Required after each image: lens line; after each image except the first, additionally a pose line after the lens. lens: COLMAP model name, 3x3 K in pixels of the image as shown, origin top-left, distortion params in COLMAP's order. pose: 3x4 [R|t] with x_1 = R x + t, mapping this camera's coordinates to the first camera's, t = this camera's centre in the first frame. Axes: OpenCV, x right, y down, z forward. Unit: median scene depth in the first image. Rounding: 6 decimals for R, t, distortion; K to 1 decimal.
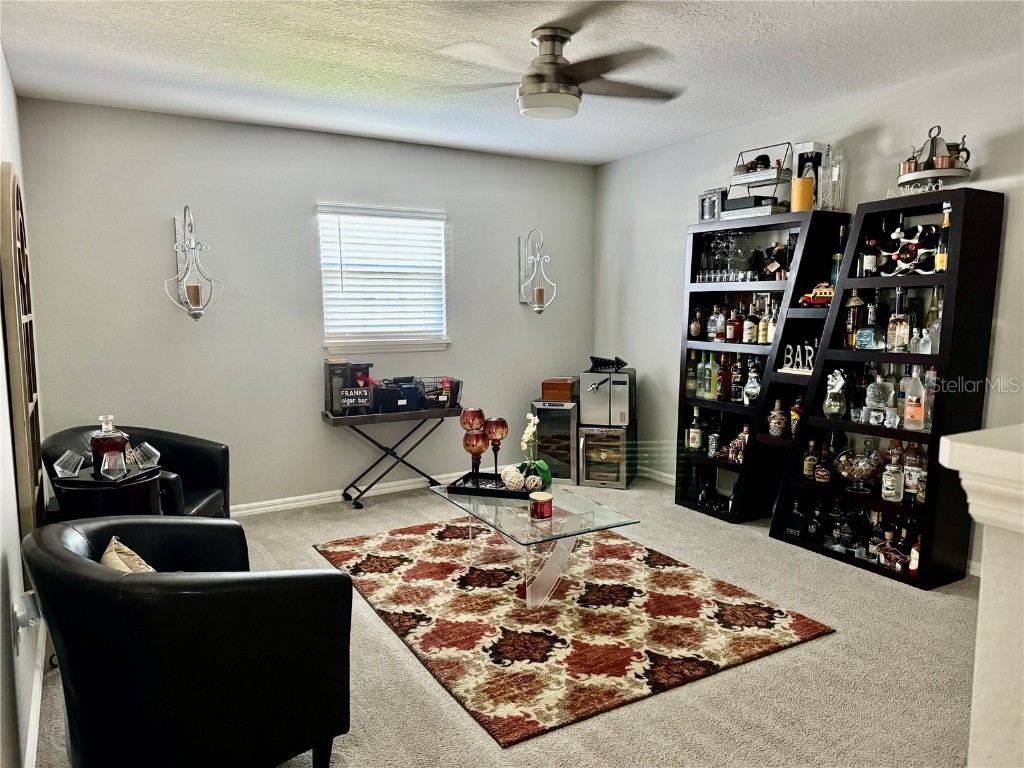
lens RADIAL K [[727.9, 0, 512.0], [0, 727.9, 384.0], [0, 0, 1]] dist [0.173631, -0.334885]
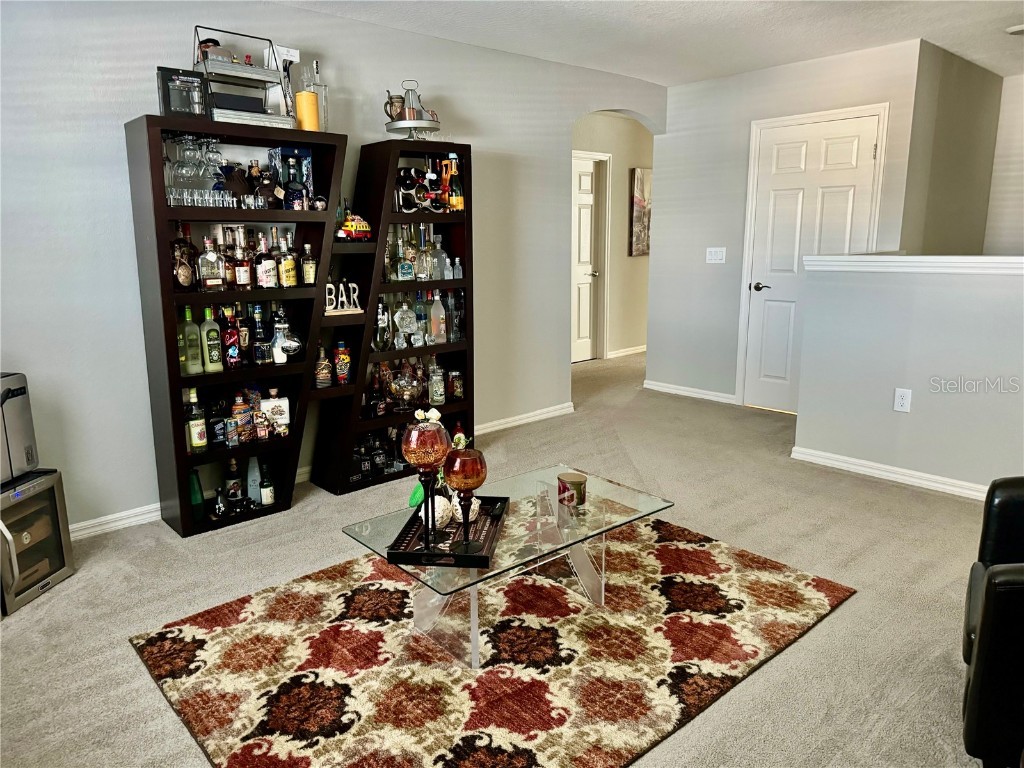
lens RADIAL K [[727.9, 0, 512.0], [0, 727.9, 384.0], [0, 0, 1]] dist [0.173631, -0.334885]
pose [[-0.223068, -0.192922, 0.955522, -0.586290], [0.117386, 0.967771, 0.222799, -0.113656], [-0.967709, 0.161864, -0.193232, 1.011644]]
